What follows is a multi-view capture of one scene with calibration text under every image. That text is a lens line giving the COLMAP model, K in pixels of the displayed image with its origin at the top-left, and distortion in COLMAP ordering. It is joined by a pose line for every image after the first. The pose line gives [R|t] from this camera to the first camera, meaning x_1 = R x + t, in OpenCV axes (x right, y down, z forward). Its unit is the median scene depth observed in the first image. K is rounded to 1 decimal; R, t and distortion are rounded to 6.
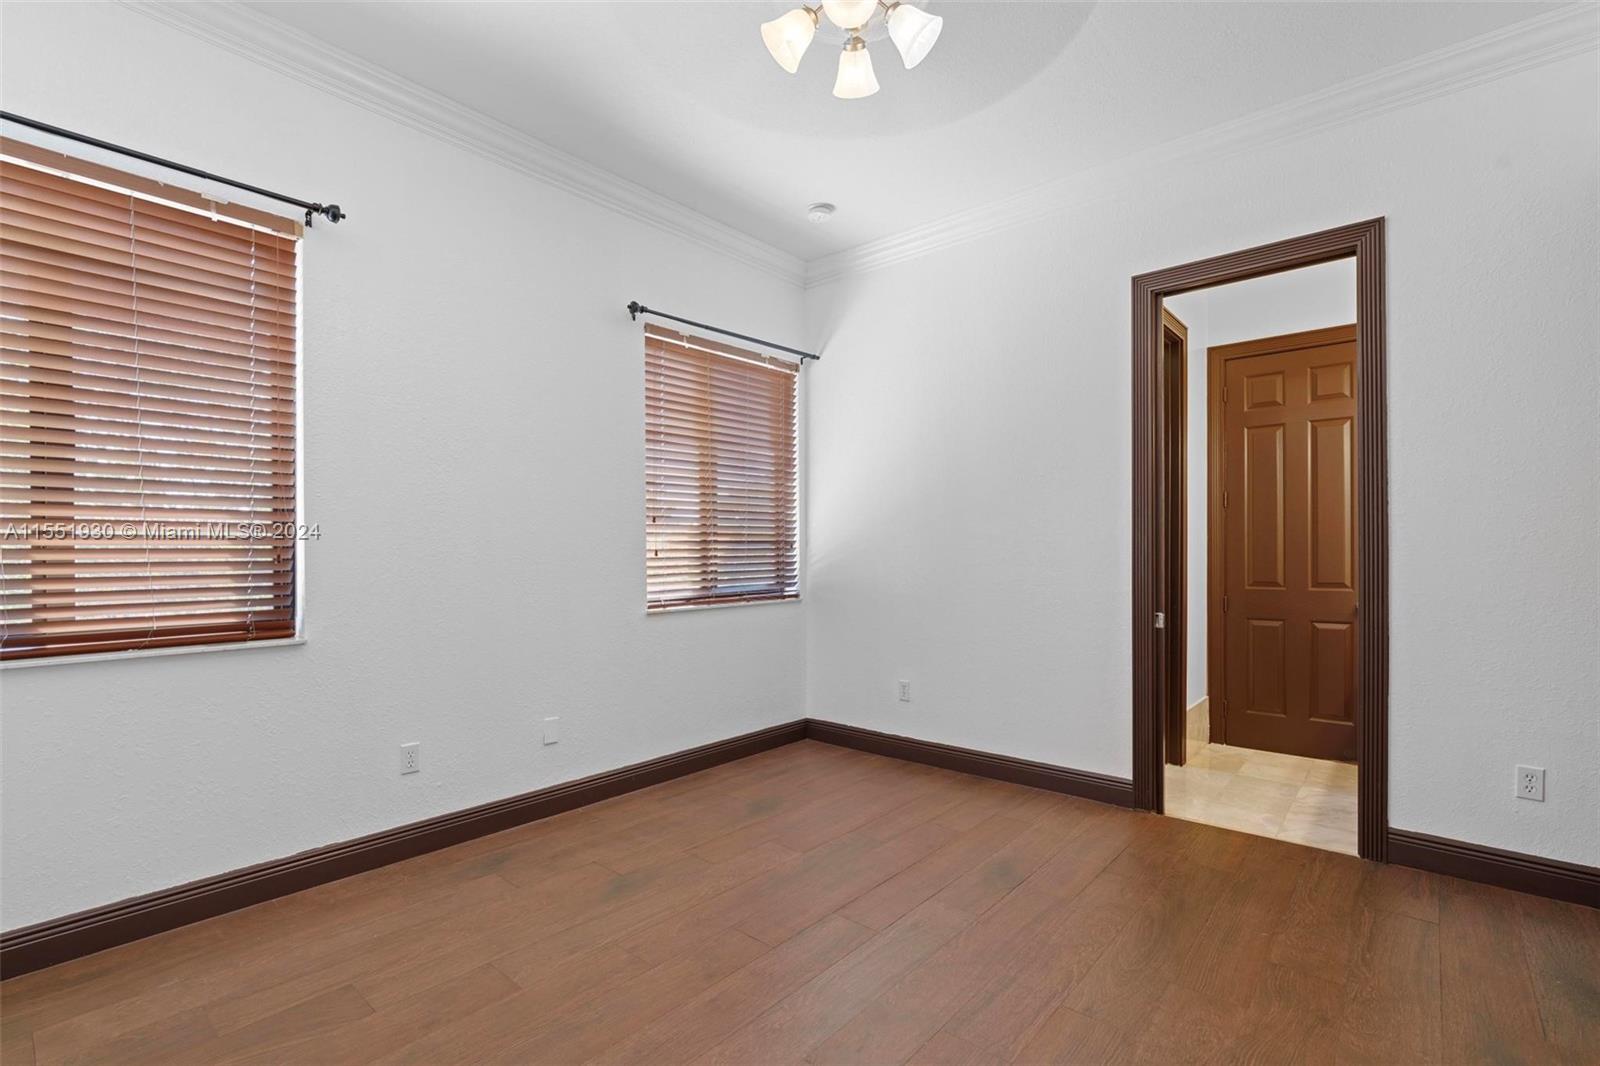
lens RADIAL K [[748.4, 0, 802.2], [0, 748.4, 545.5], [0, 0, 1]] dist [0.011377, 0.000163]
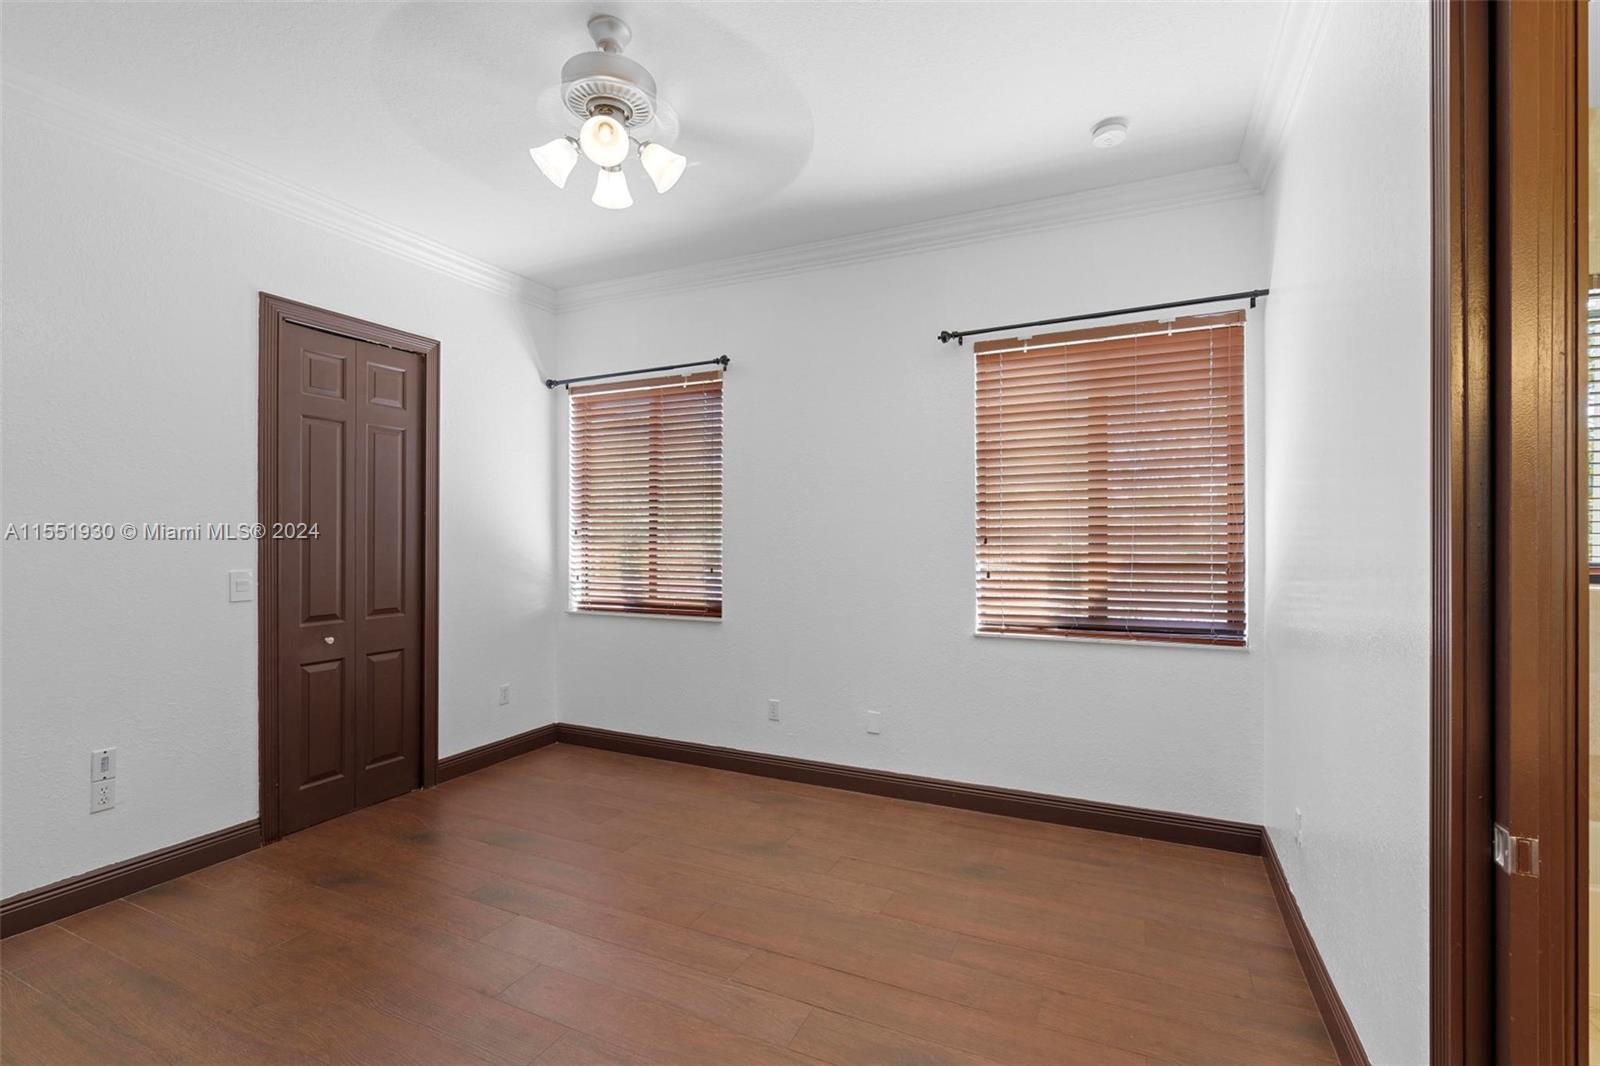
lens RADIAL K [[717.6, 0, 801.3], [0, 717.6, 530.2], [0, 0, 1]] dist [-0.002476, 0.000448]
pose [[0.267289, -0.009239, -0.963572, 0.670786], [0.002424, 0.999957, -0.008915, -0.042355], [0.963613, 0.000047, 0.267300, 0.543597]]
